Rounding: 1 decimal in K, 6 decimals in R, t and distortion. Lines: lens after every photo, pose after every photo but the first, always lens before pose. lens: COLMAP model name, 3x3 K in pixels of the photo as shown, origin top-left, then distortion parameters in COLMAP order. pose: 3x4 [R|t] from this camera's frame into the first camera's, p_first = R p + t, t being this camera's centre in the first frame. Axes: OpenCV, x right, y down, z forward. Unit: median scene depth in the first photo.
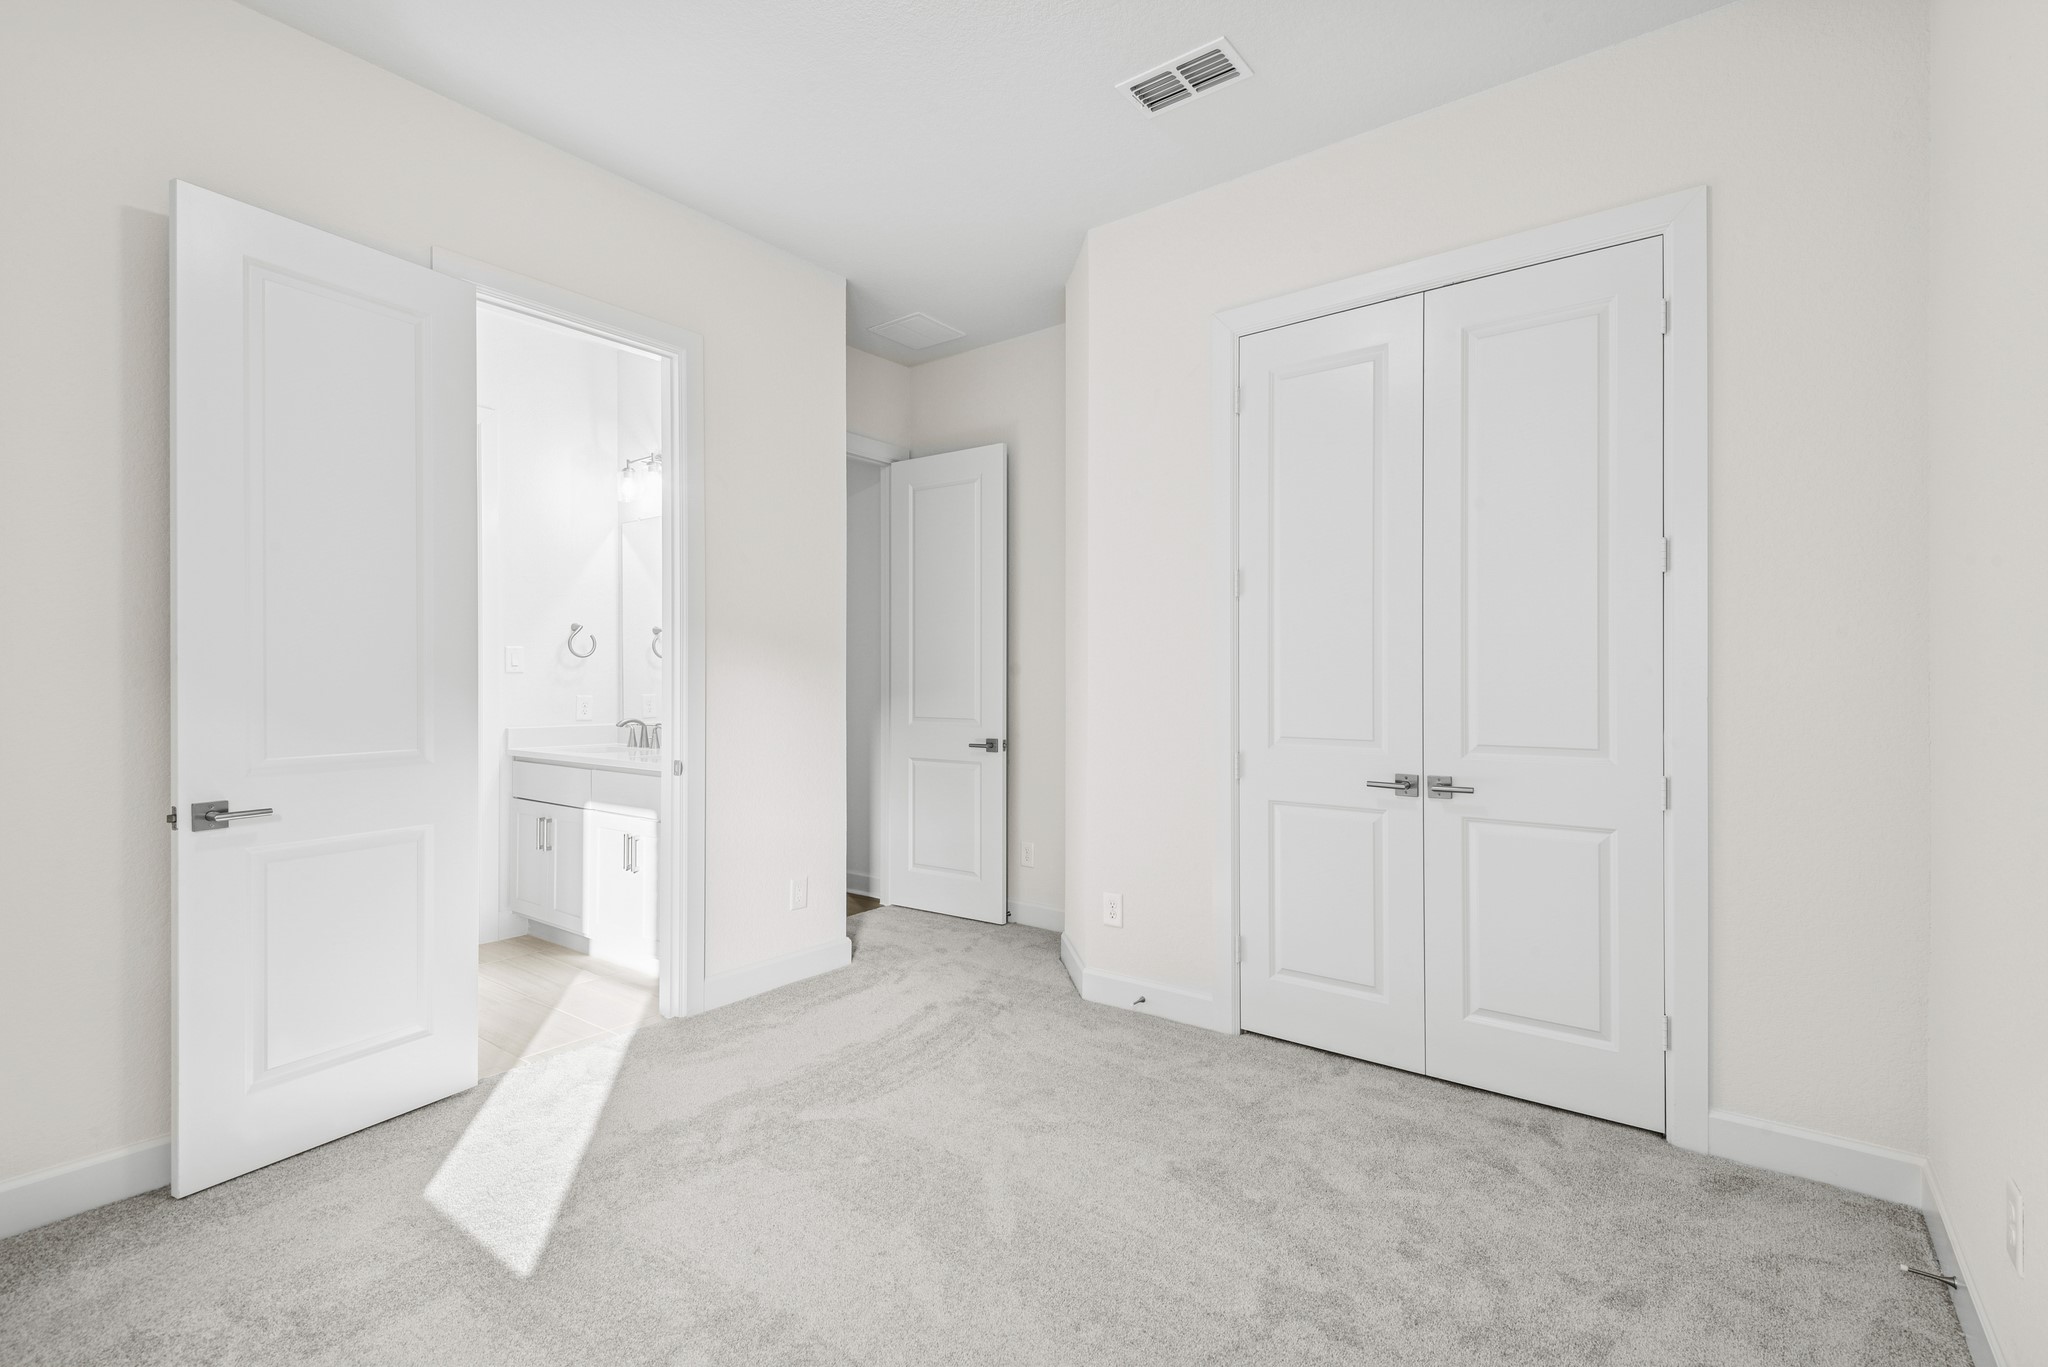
lens RADIAL K [[931.6, 0, 1030.0], [0, 931.6, 677.9], [0, 0, 1]] dist [0.024481, -0.012547]
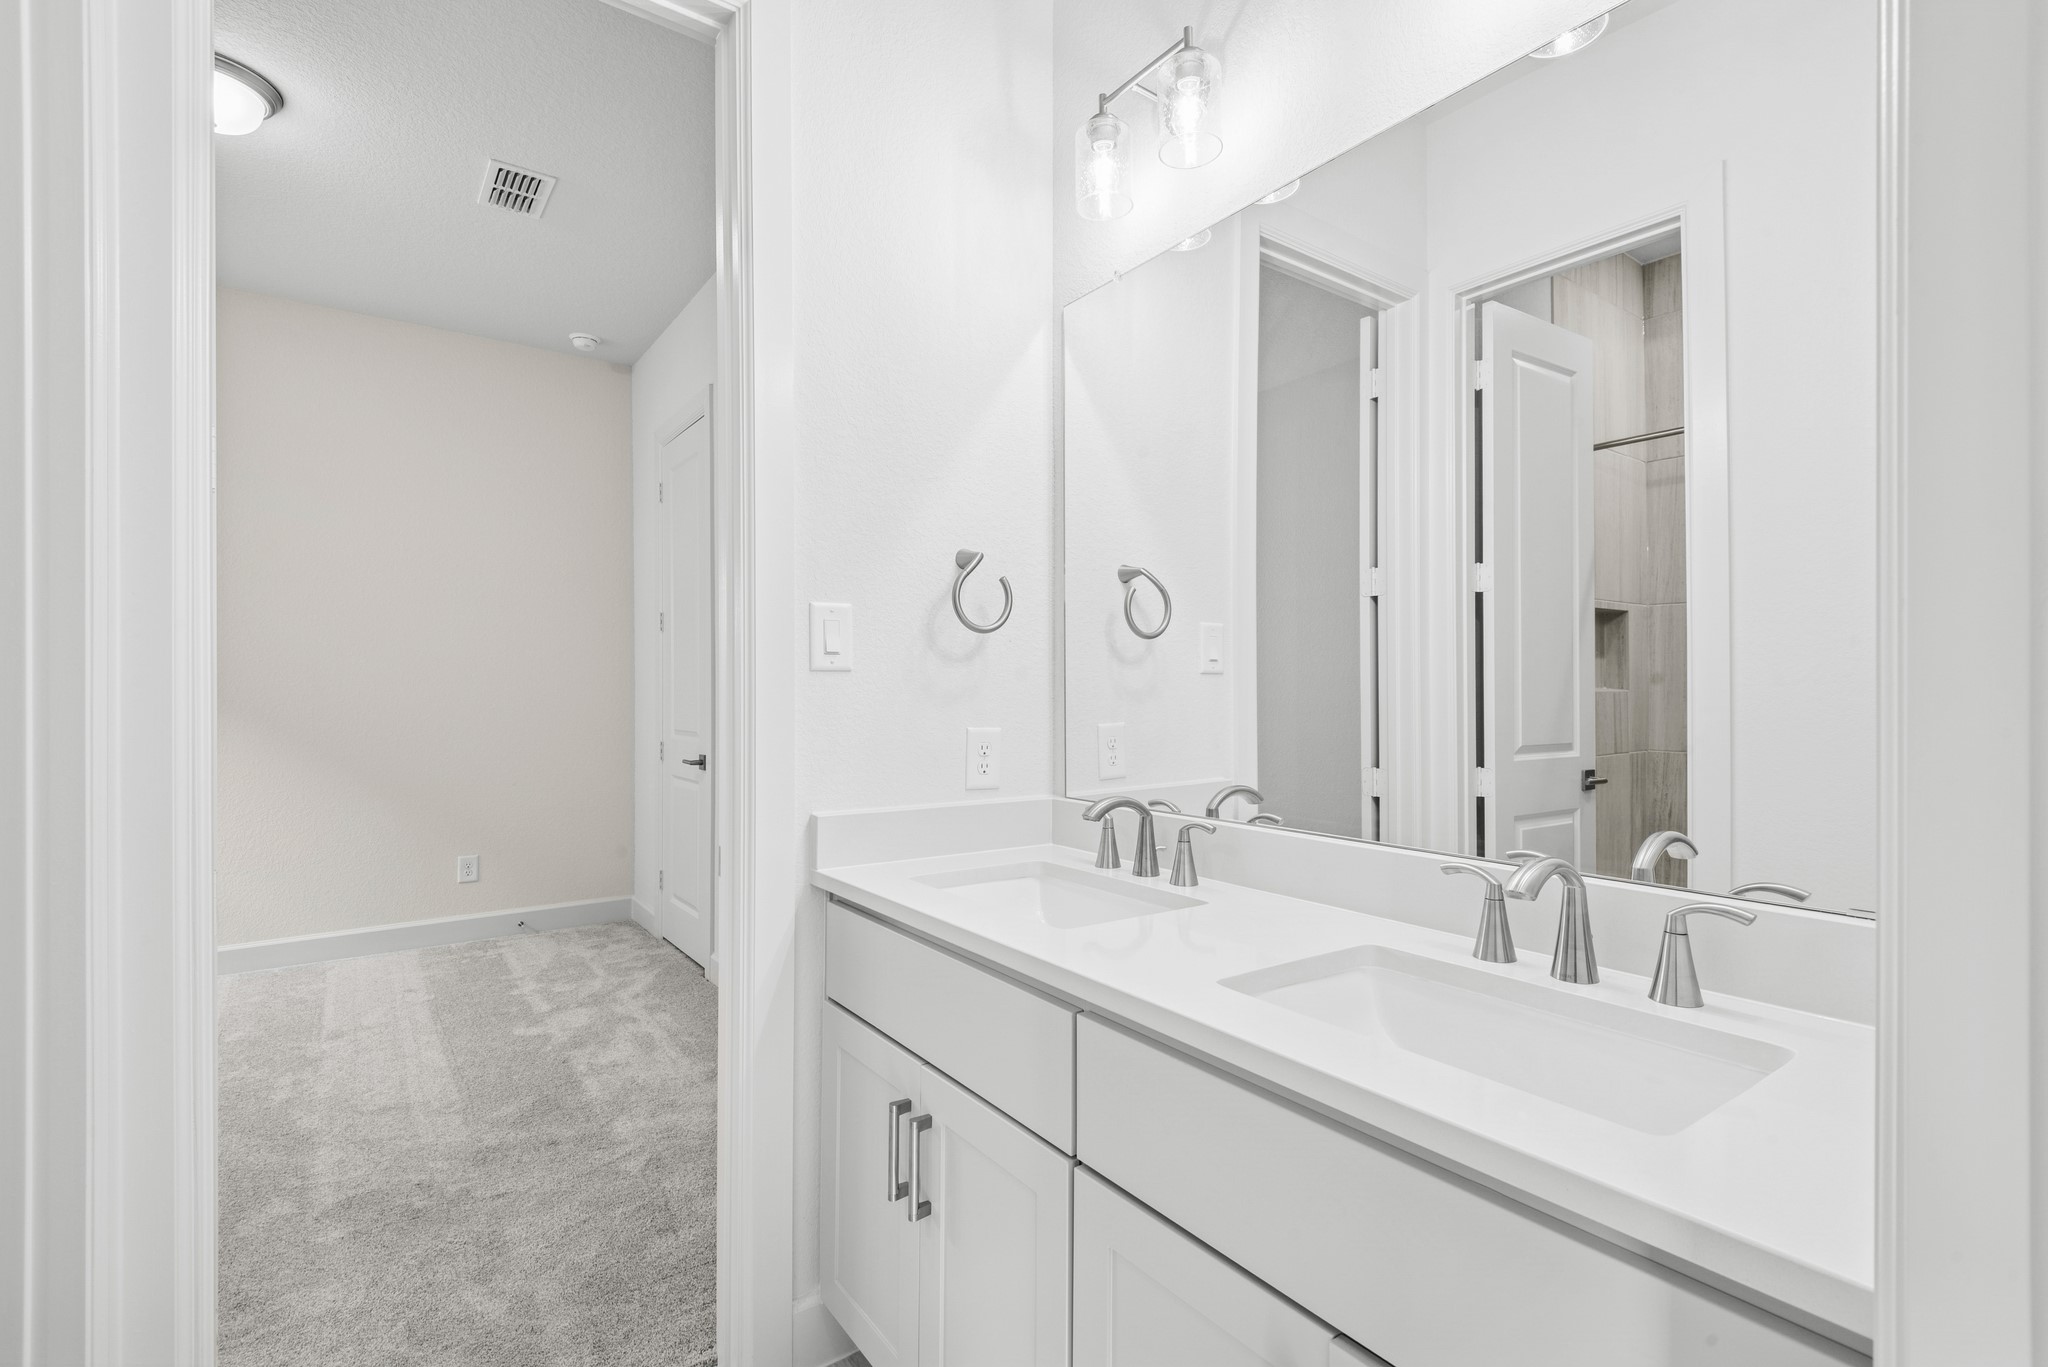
lens RADIAL K [[931.6, 0, 1022.5], [0, 931.6, 684.6], [0, 0, 1]] dist [0.024481, -0.012547]
pose [[0.953617, -0.004031, -0.300994, -0.346352], [0.001738, 0.999967, -0.007887, 0.003271], [0.301016, 0.006998, 0.953593, 0.634003]]
